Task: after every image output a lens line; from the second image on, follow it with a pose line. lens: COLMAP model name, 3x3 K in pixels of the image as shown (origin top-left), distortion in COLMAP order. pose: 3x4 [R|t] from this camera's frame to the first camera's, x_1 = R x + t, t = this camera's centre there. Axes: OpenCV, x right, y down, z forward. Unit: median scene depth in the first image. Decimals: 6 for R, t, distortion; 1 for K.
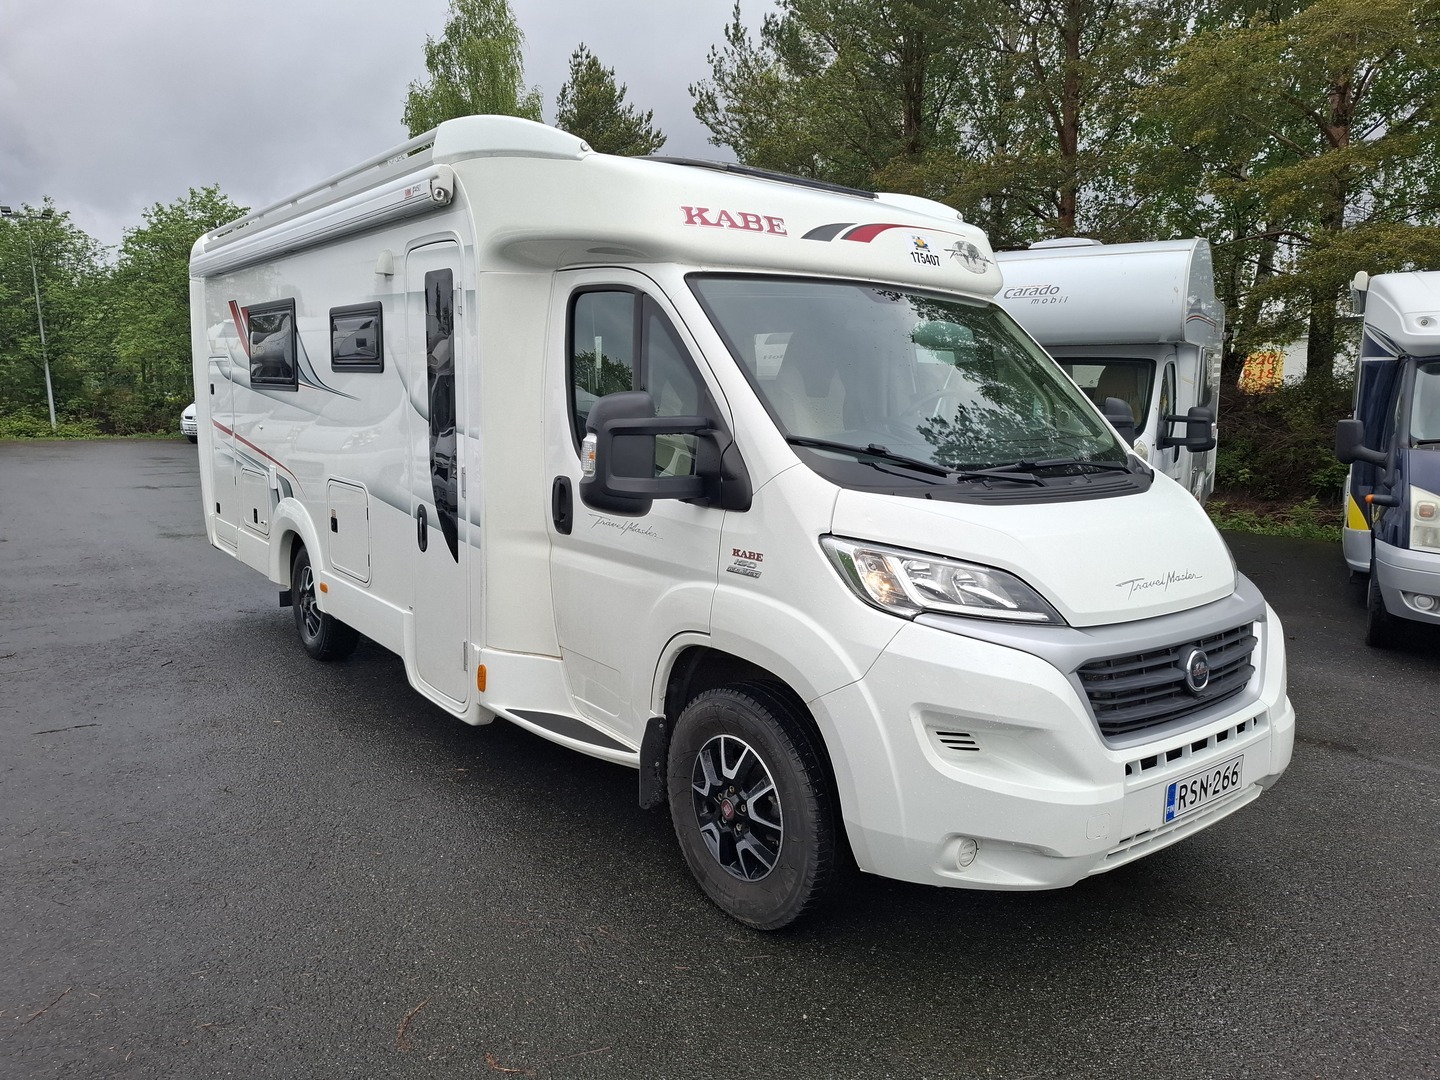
lens RADIAL K [[1007.5, 0, 717.0], [0, 1007.5, 538.3], [0, 0, 1]] dist [0.069810, -0.074435]
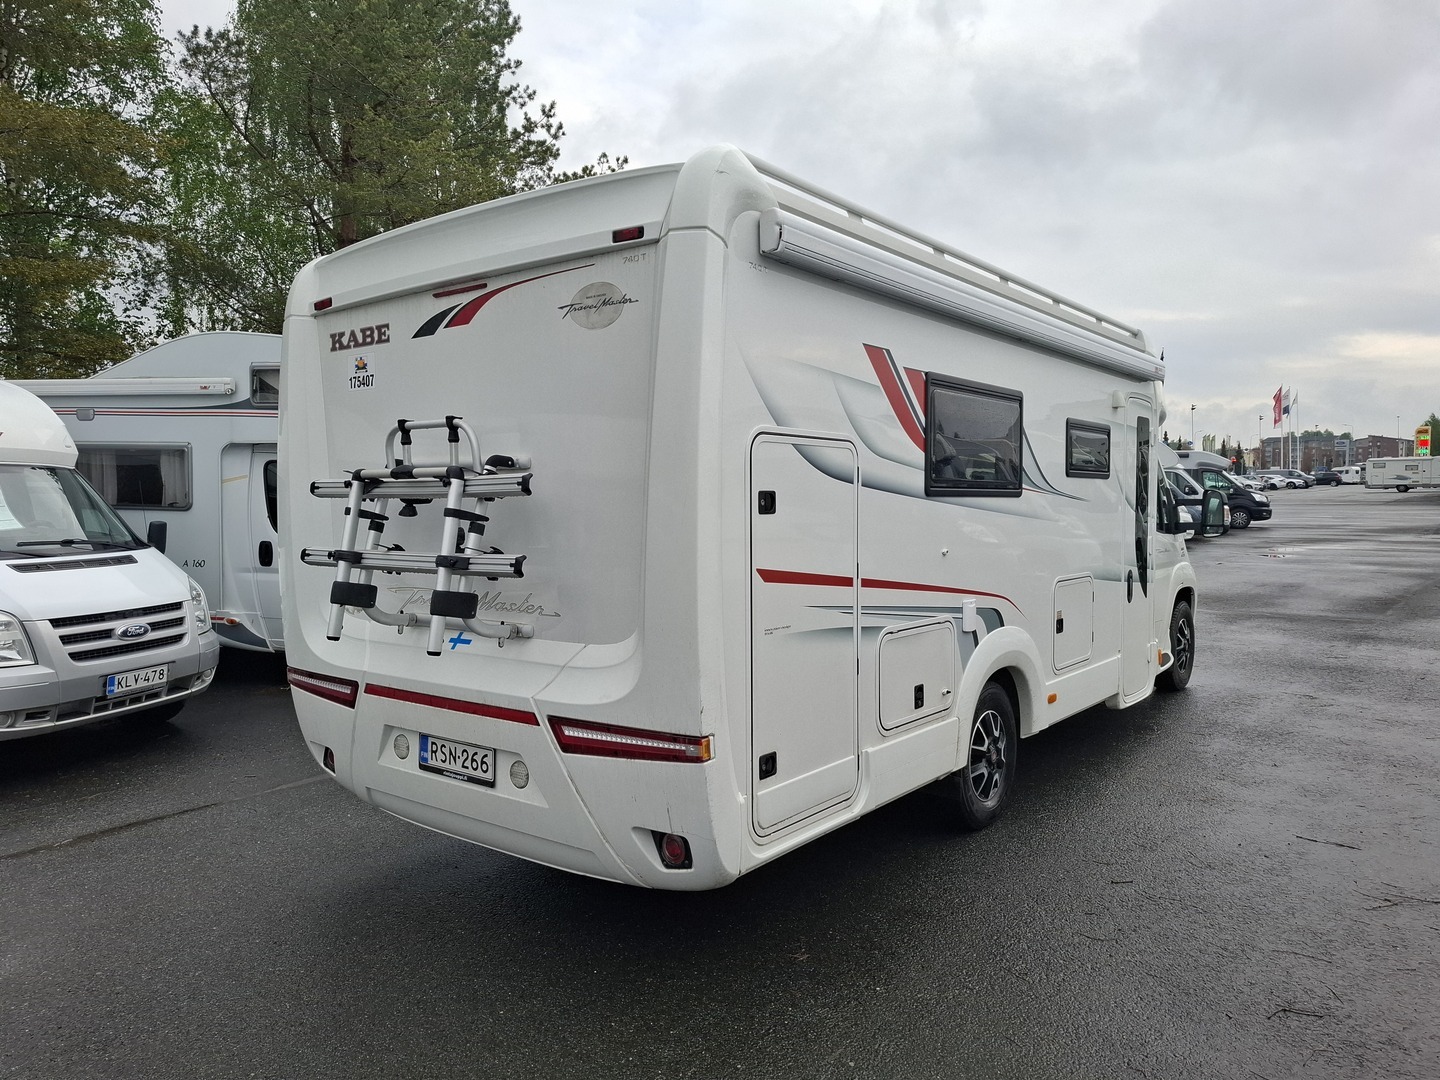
lens RADIAL K [[1007.5, 0, 717.0], [0, 1007.5, 539.3], [0, 0, 1]] dist [0.069810, -0.074435]
pose [[-0.239249, -0.049086, 0.969717, -1.322531], [0.142901, 0.986066, 0.085170, -0.242688], [-0.960385, 0.158950, -0.228901, 1.607876]]
